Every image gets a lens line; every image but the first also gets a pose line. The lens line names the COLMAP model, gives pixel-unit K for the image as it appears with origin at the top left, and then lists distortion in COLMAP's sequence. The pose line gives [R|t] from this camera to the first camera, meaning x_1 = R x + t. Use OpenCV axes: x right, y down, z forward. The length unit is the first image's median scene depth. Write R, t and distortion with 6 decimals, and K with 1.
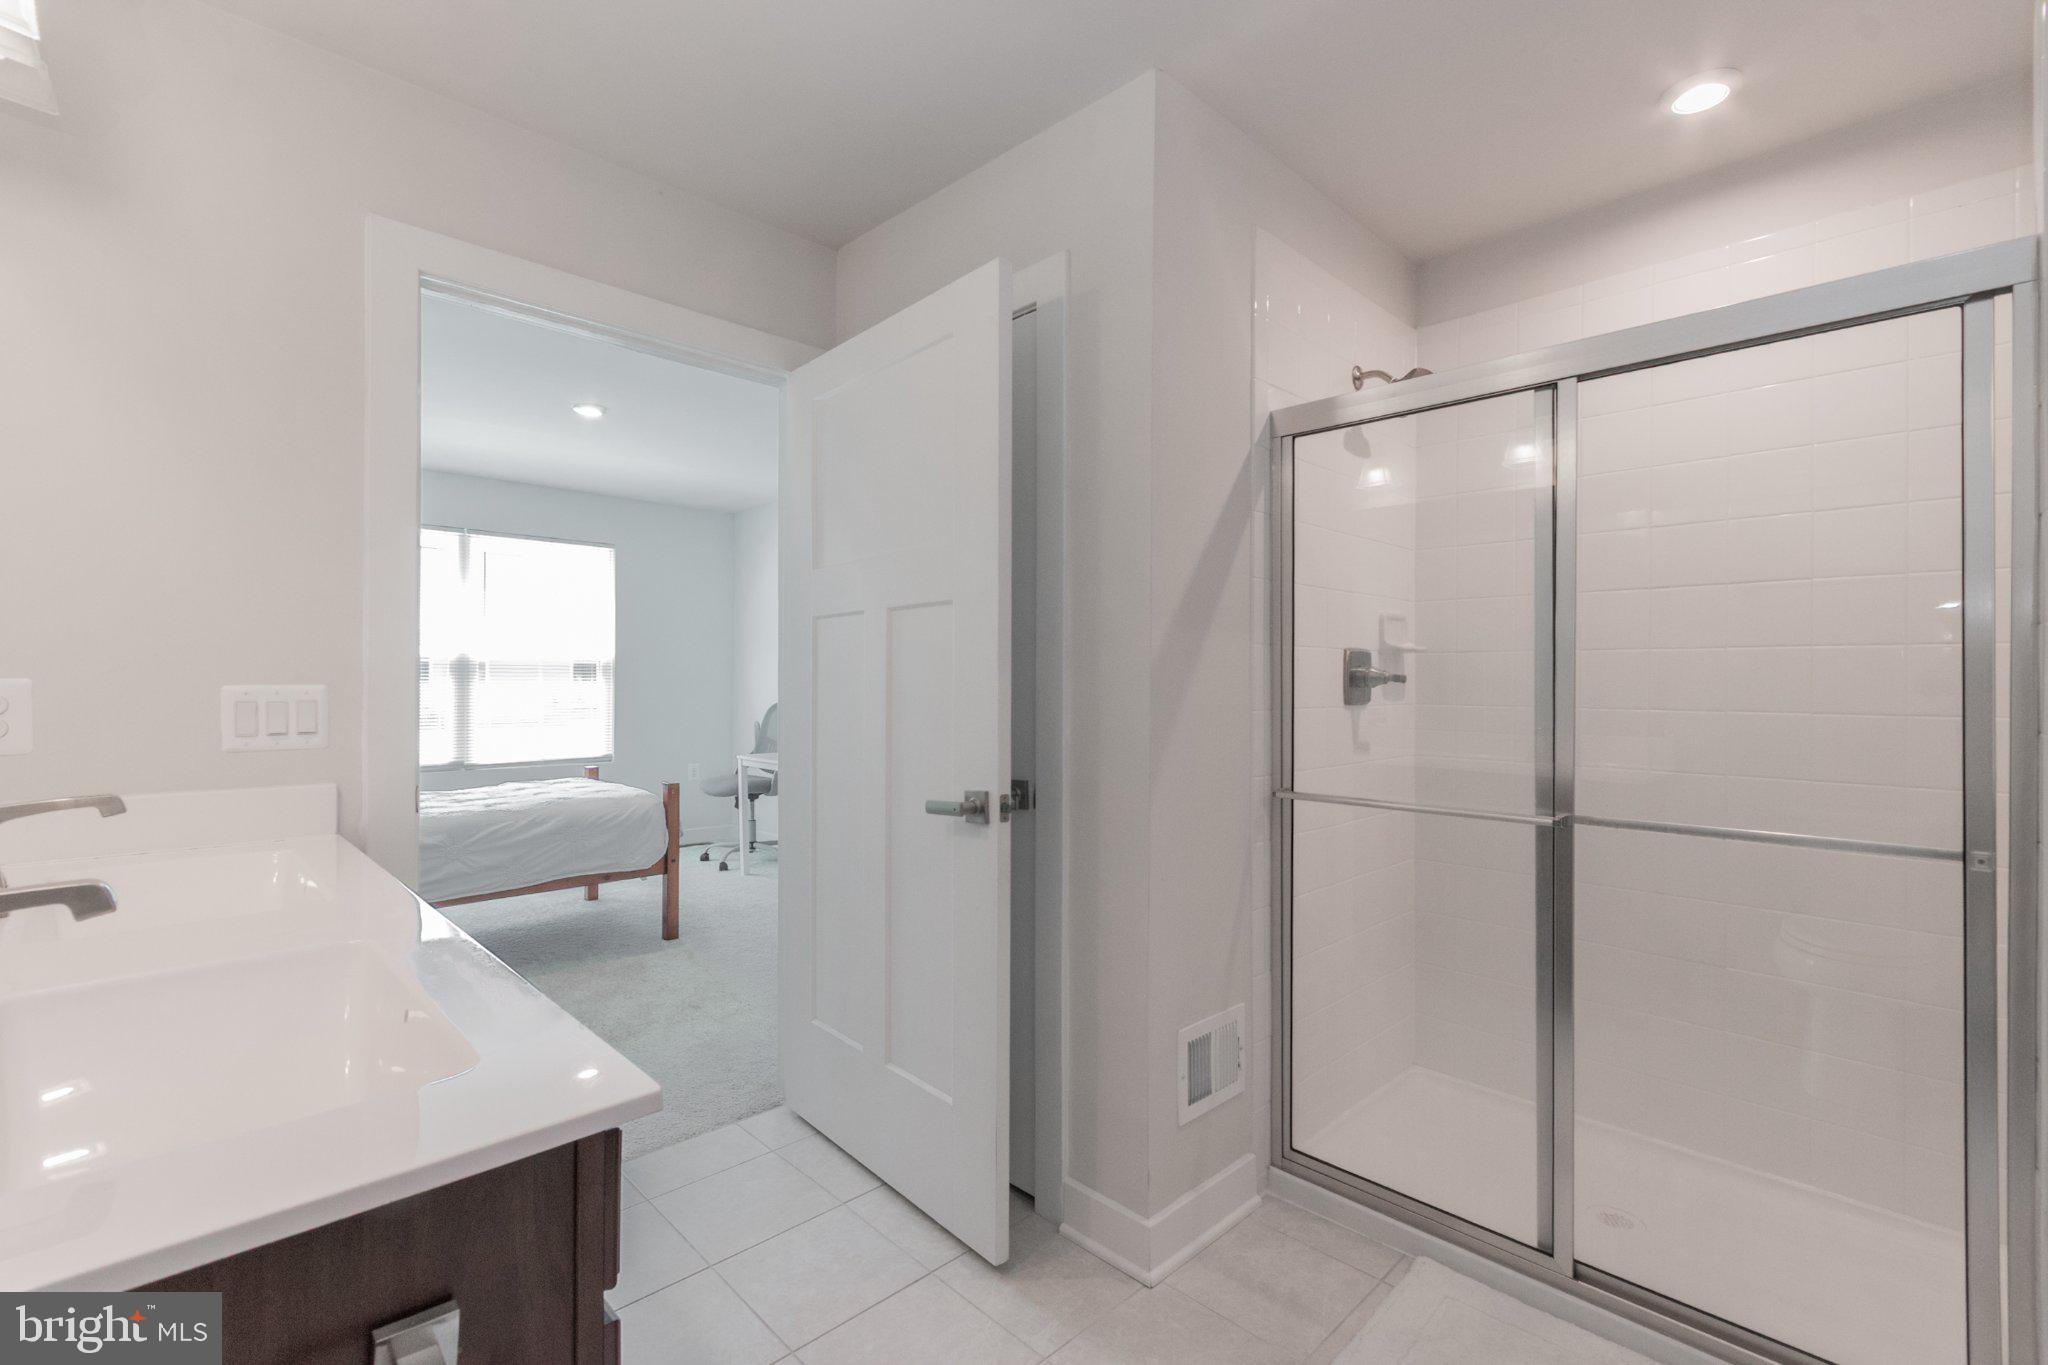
lens RADIAL K [[905.6, 0, 1005.0], [0, 905.6, 679.4], [0, 0, 1]] dist [0.005931, -0.001197]
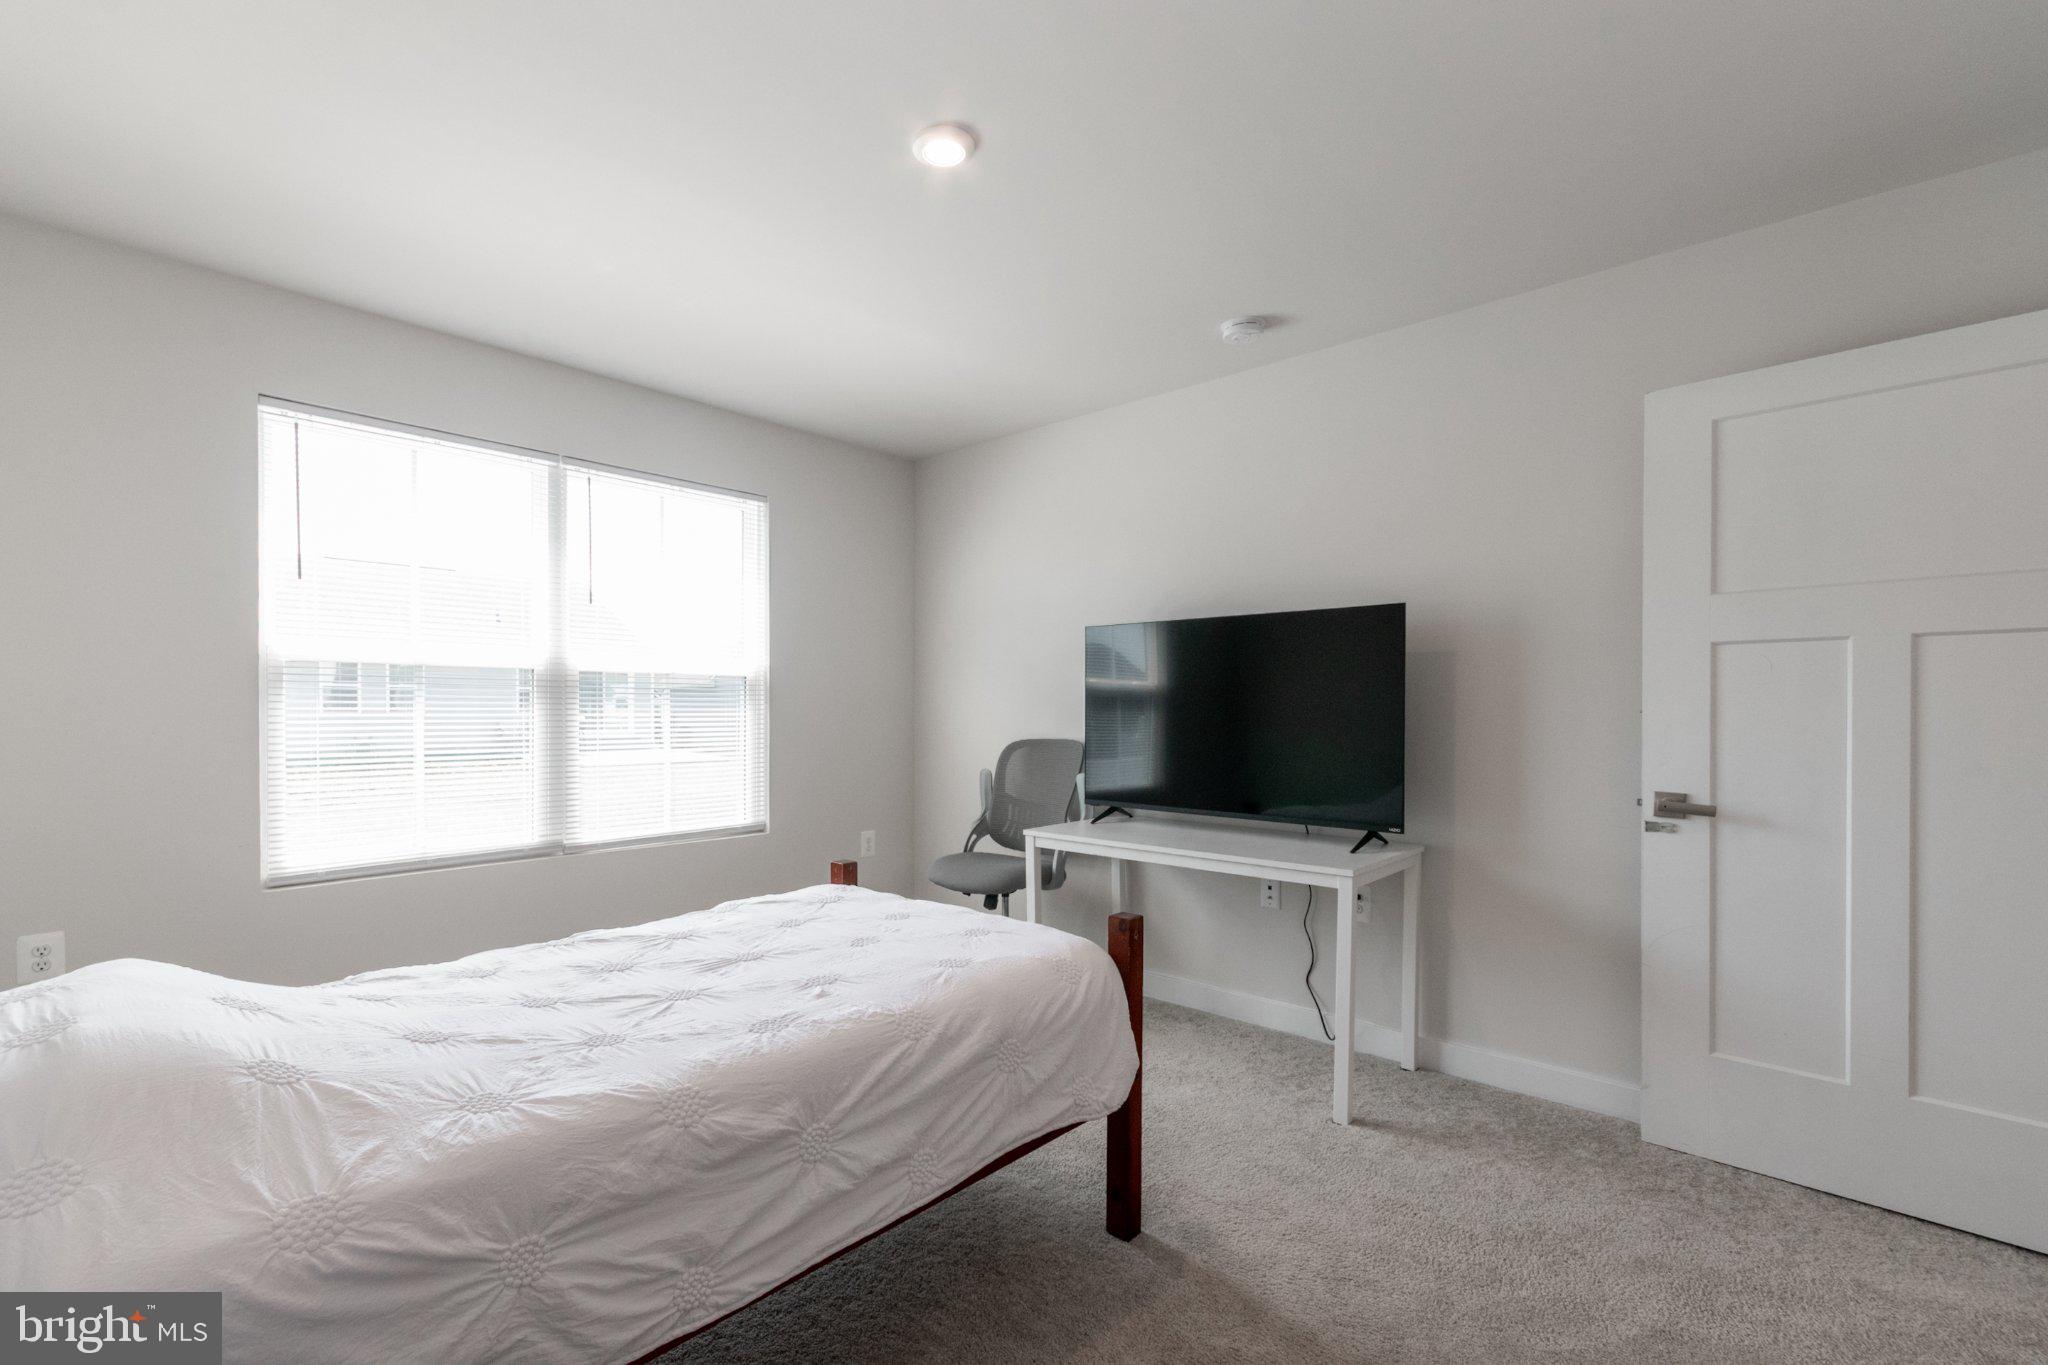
lens RADIAL K [[905.6, 0, 946.5], [0, 905.6, 719.7], [0, 0, 1]] dist [0.005931, -0.001197]
pose [[0.999640, 0.003446, 0.026602, -0.387752], [-0.003755, 0.999926, 0.011590, 0.002891], [-0.026561, -0.011686, 0.999579, 0.421294]]
